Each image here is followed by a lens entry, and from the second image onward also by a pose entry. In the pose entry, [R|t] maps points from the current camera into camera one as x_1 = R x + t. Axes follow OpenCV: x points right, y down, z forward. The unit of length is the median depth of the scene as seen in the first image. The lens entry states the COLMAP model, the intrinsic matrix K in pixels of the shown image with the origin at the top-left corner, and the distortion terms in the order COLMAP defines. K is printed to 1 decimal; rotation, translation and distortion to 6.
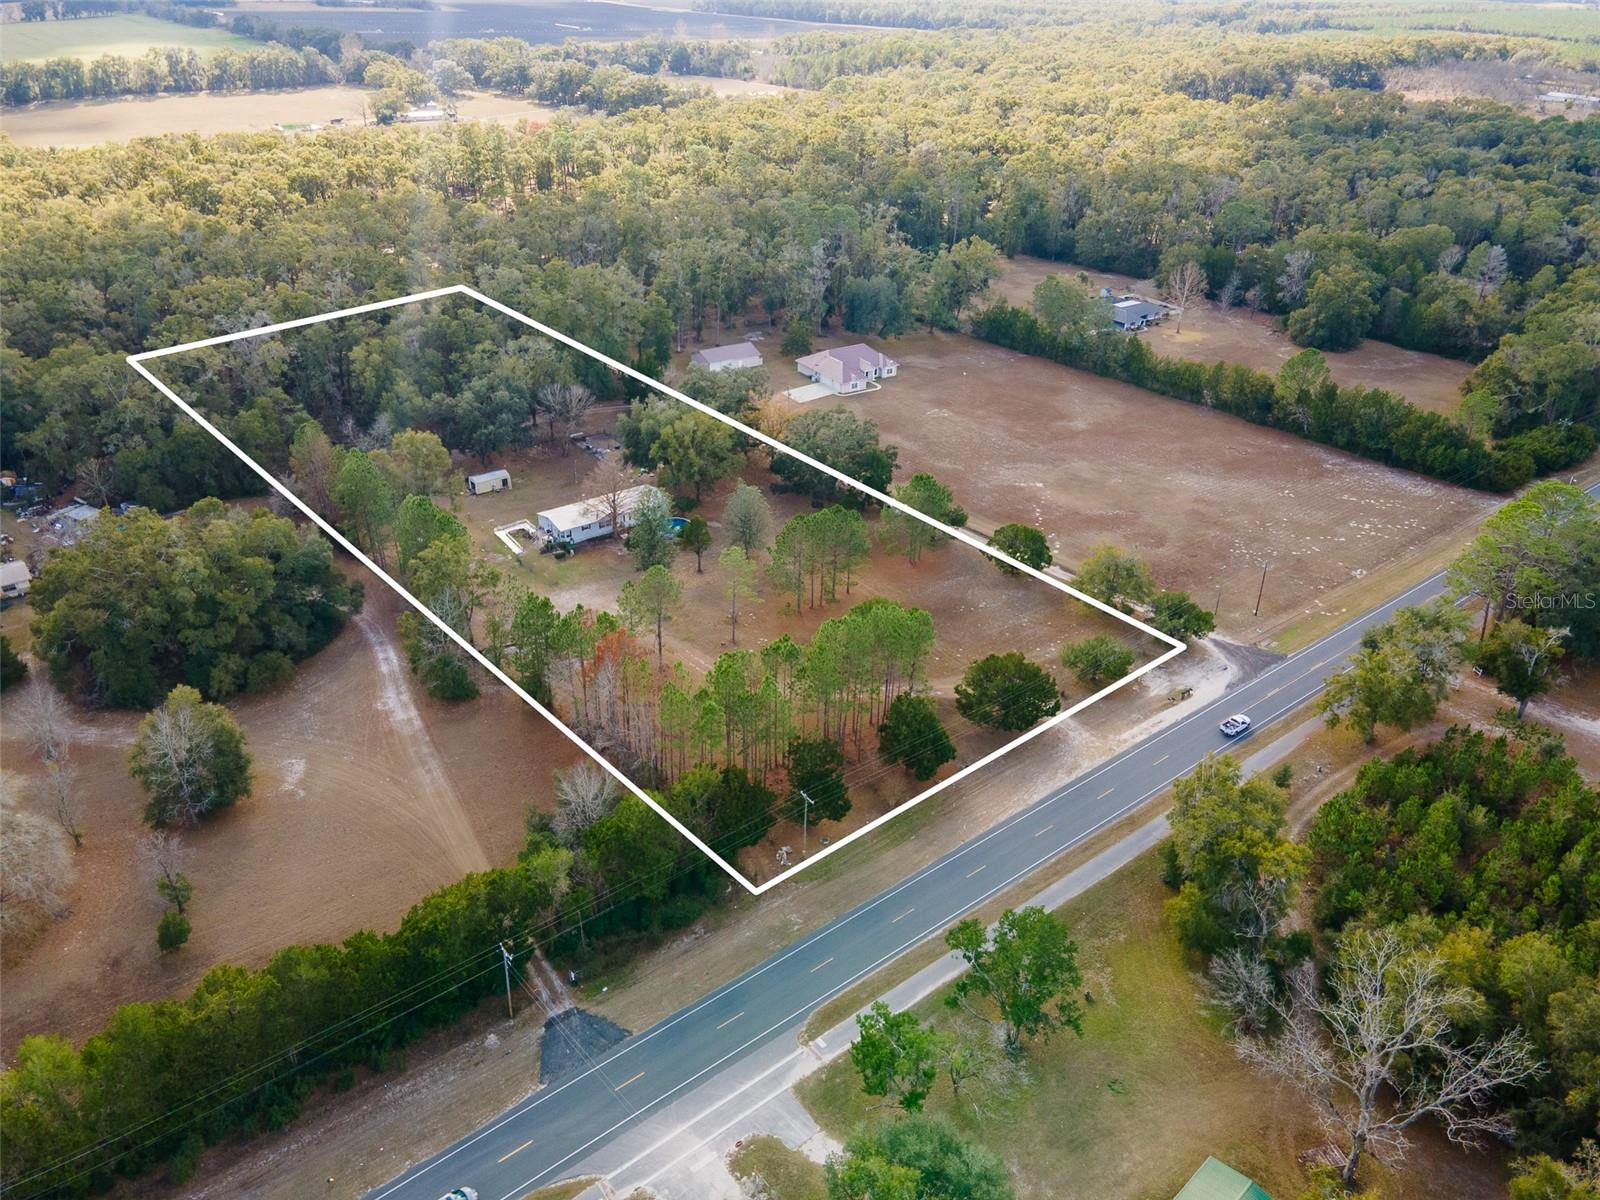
lens RADIAL K [[1124.2, 0, 787.1], [0, 1124.2, 600.9], [0, 0, 1]] dist [0.064517, -0.041088]
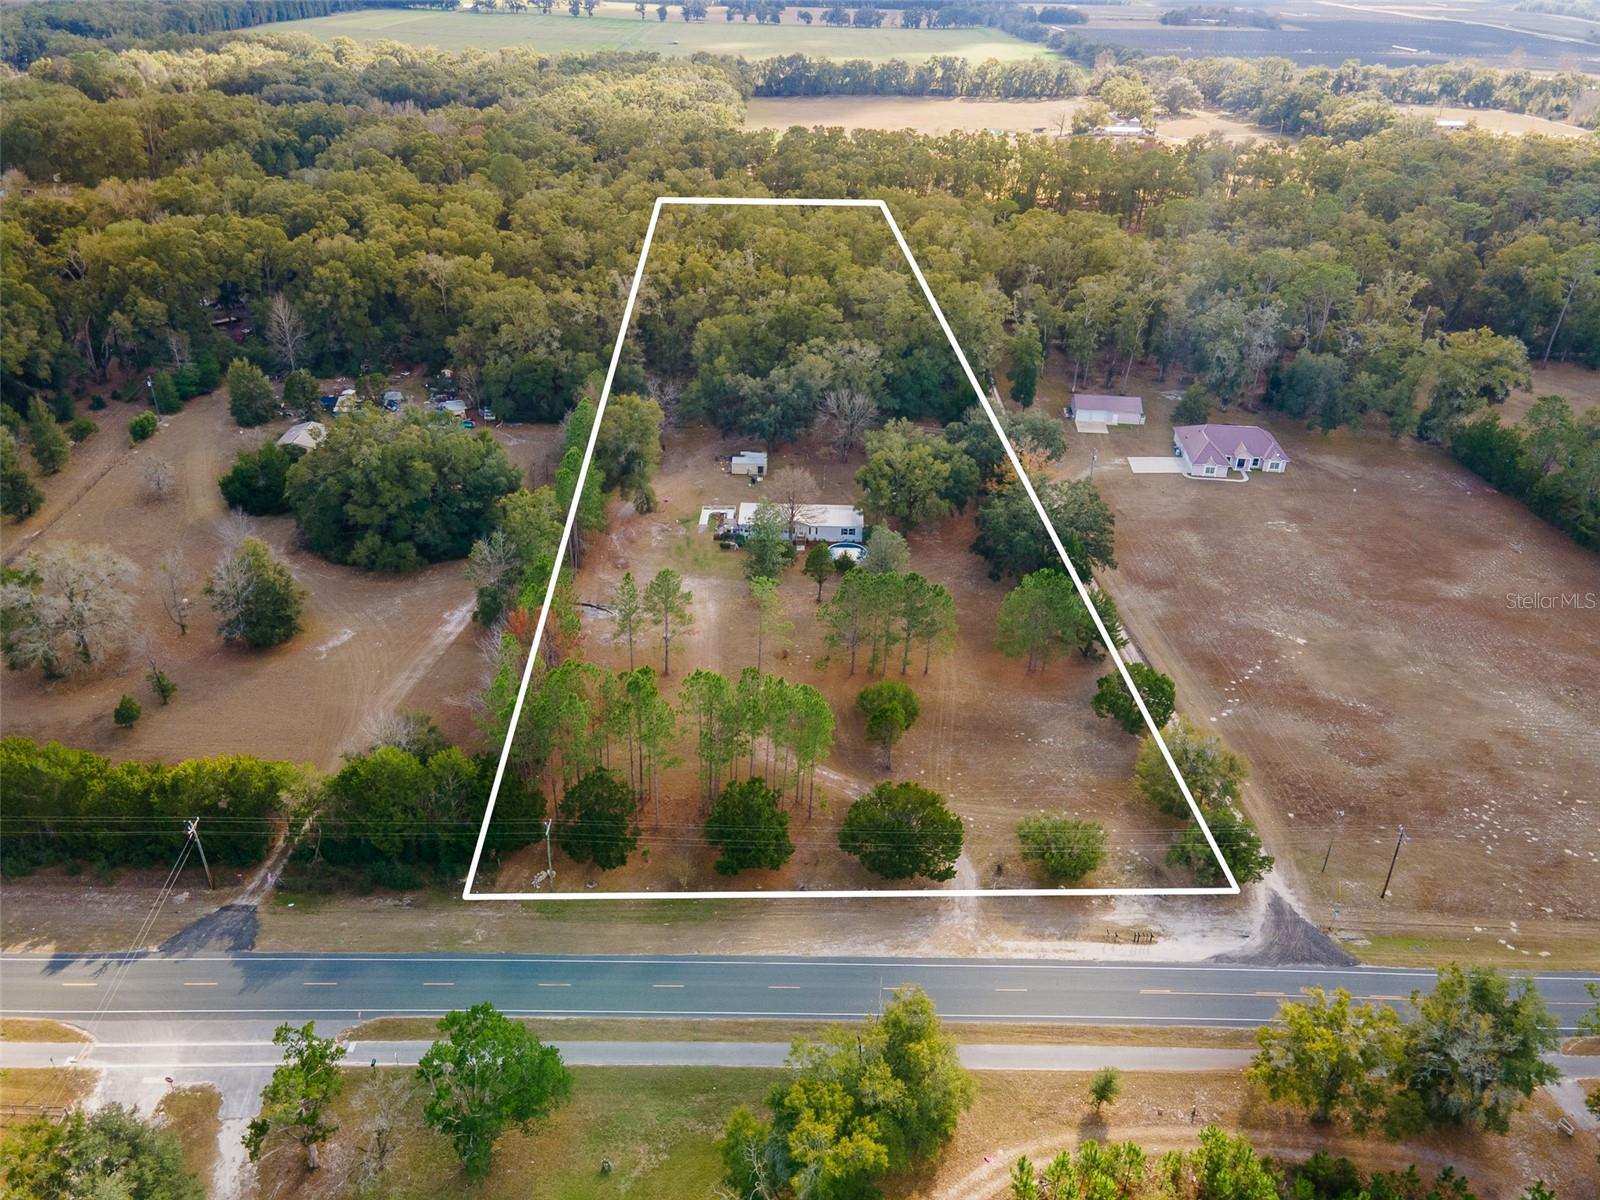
lens RADIAL K [[1124.4, 0, 794.0], [0, 1124.4, 596.7], [0, 0, 1]] dist [0.046936, -0.002866]
pose [[0.797943, 0.306567, -0.518946, 0.285244], [-0.314185, 0.946320, 0.075940, -0.068192], [0.514369, 0.102449, 0.851427, 0.124915]]
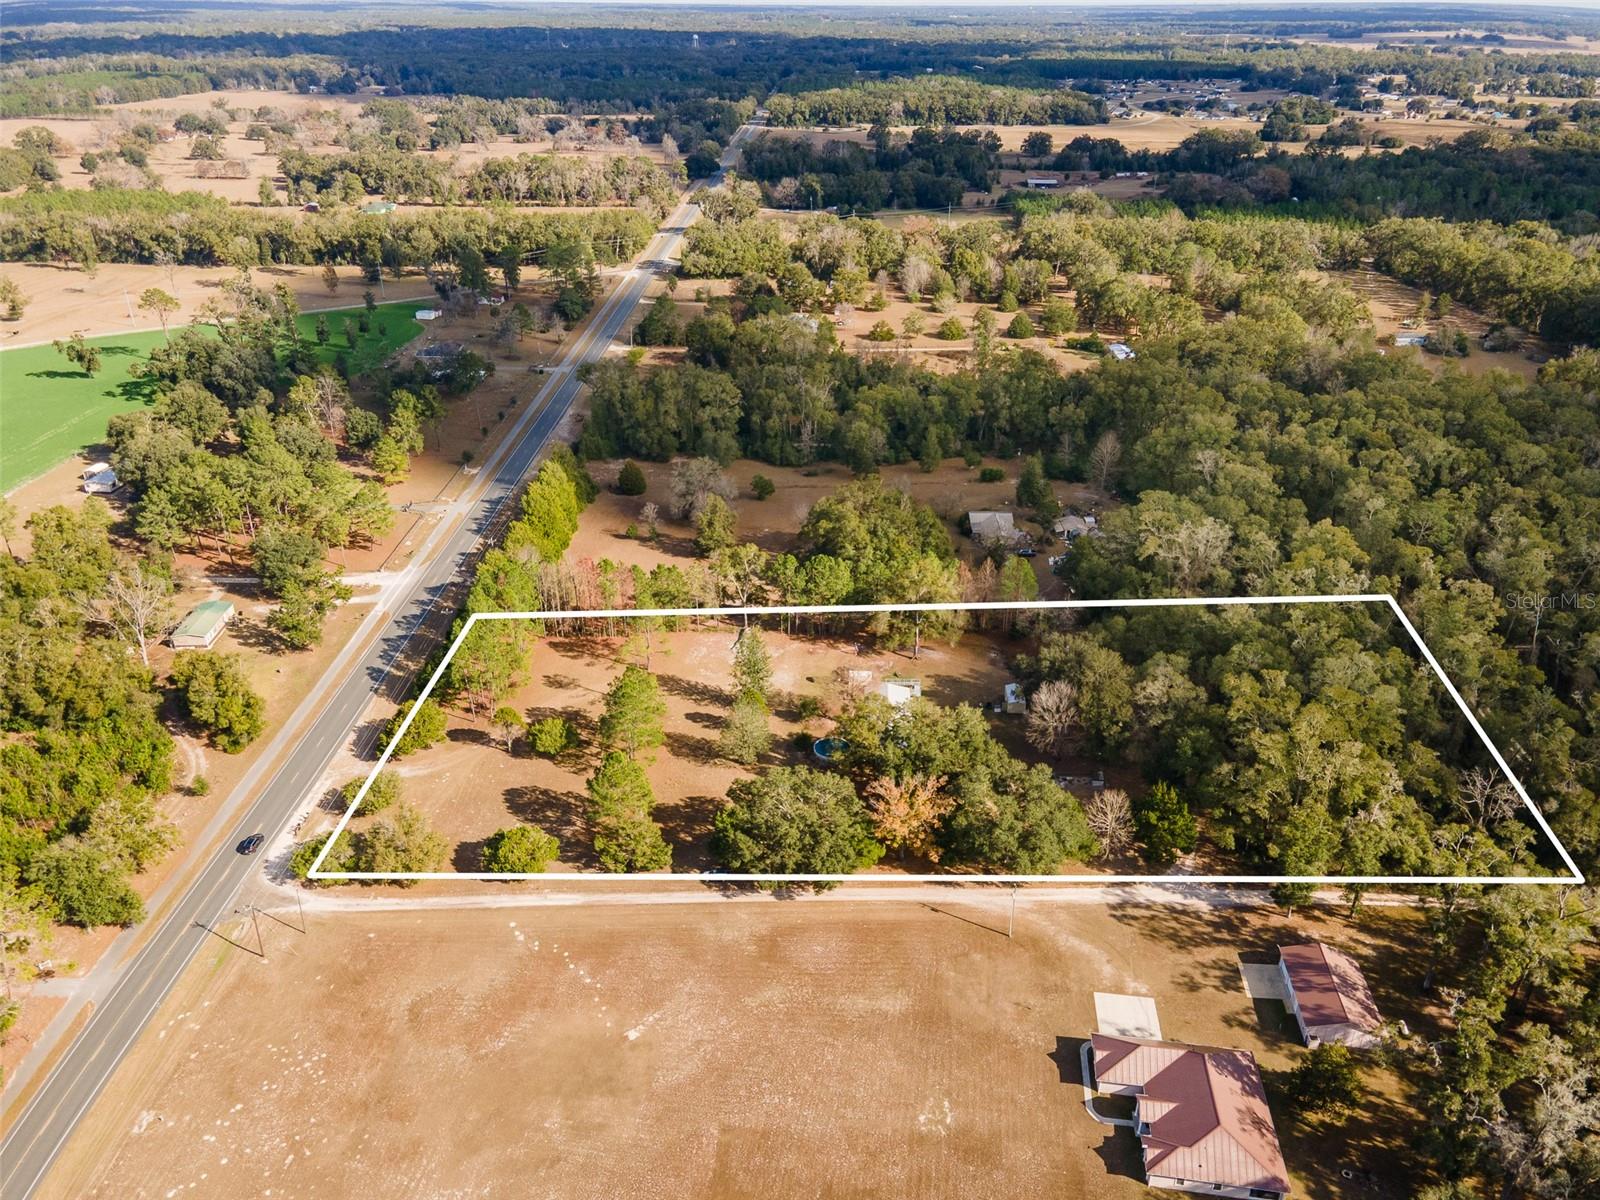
lens RADIAL K [[1124.2, 0, 787.1], [0, 1124.2, 600.9], [0, 0, 1]] dist [0.064517, -0.041088]
pose [[-0.608760, 0.348470, -0.712727, 0.469338], [-0.409394, 0.631539, 0.658449, -0.631091], [0.679565, 0.692624, -0.241794, 0.880311]]
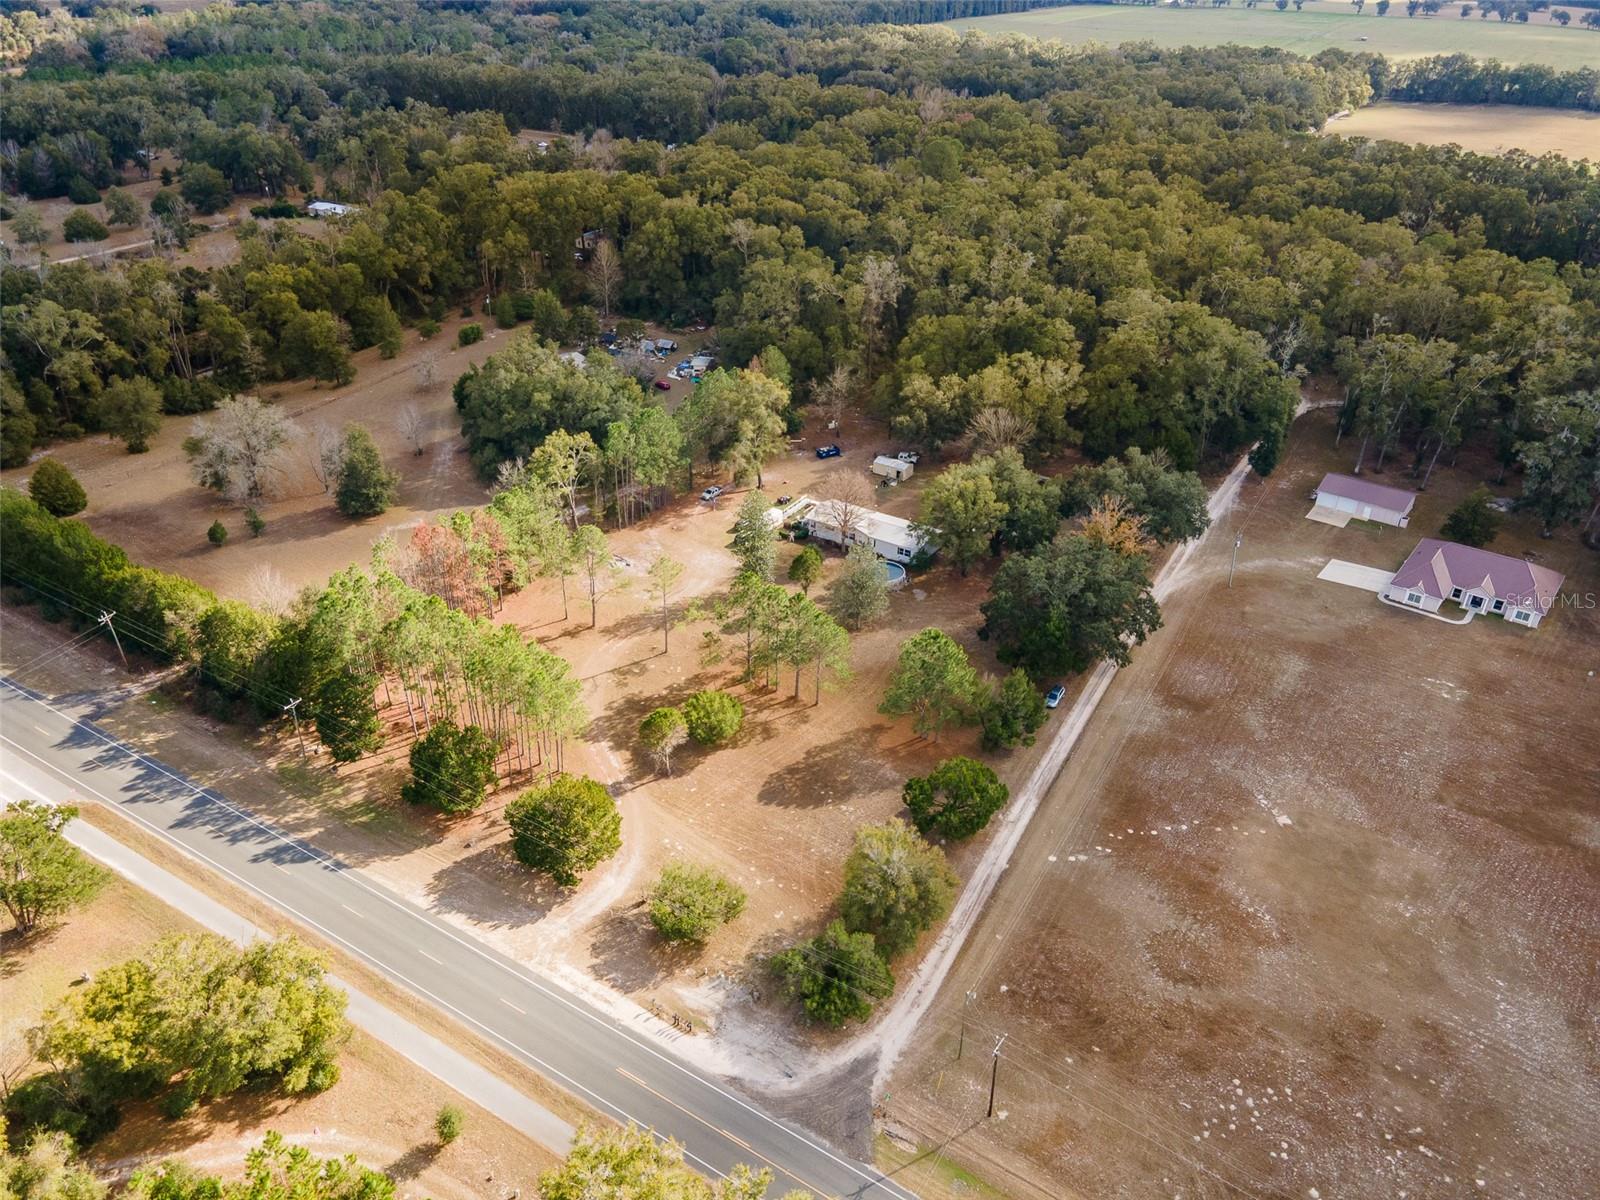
lens RADIAL K [[1124.2, 0, 787.1], [0, 1124.2, 600.9], [0, 0, 1]] dist [0.064517, -0.041088]
pose [[0.356034, 0.473400, -0.805688, 0.468428], [-0.478577, 0.832905, 0.277908, -0.202311], [0.802623, 0.286639, 0.523101, 0.371533]]
